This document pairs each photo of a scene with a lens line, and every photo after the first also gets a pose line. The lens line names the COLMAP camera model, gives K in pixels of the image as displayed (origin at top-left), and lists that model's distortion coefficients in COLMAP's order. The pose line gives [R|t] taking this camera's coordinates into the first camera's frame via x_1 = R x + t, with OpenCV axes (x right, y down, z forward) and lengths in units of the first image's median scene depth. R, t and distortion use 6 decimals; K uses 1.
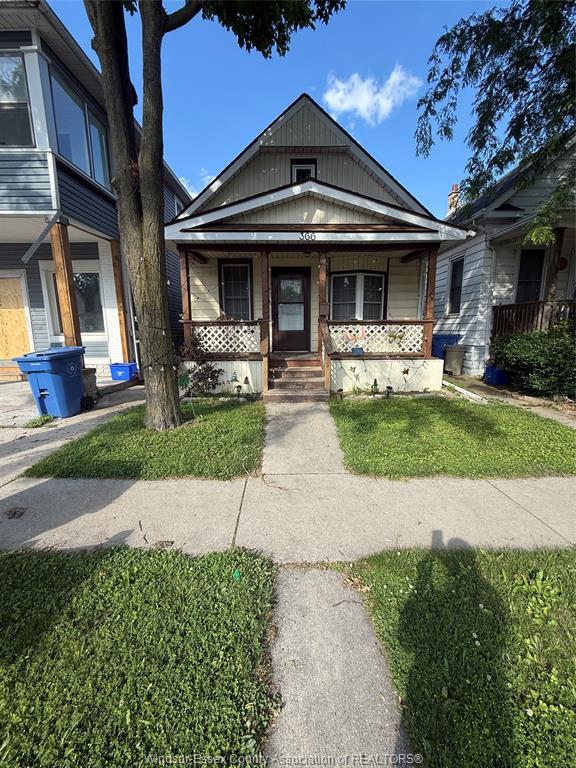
lens RADIAL K [[308.8, 0, 287.7], [0, 308.8, 381.3], [0, 0, 1]] dist [-0.003044, -0.001446]
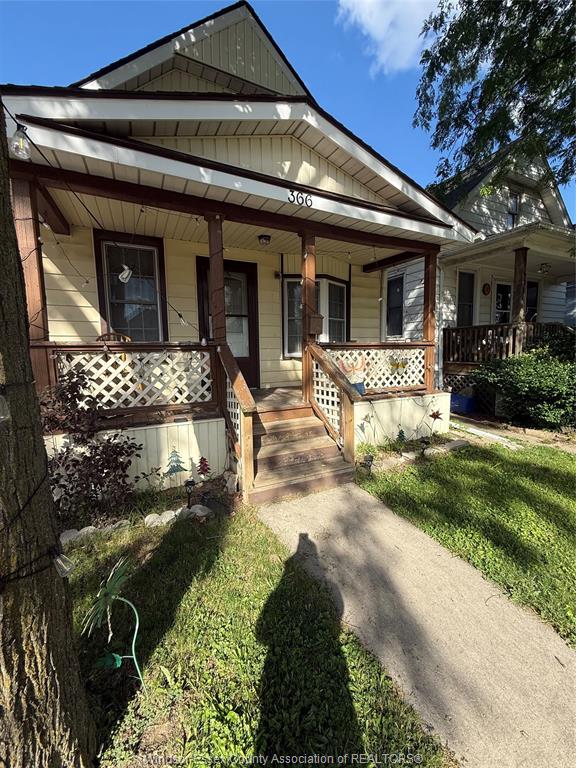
lens RADIAL K [[308.8, 0, 291.4], [0, 308.8, 383.9], [0, 0, 1]] dist [-0.003044, -0.001446]
pose [[0.899732, -0.053273, 0.433179, -0.193966], [0.079841, 0.995864, -0.043361, -0.089200], [-0.429078, 0.073599, 0.900264, 0.455008]]
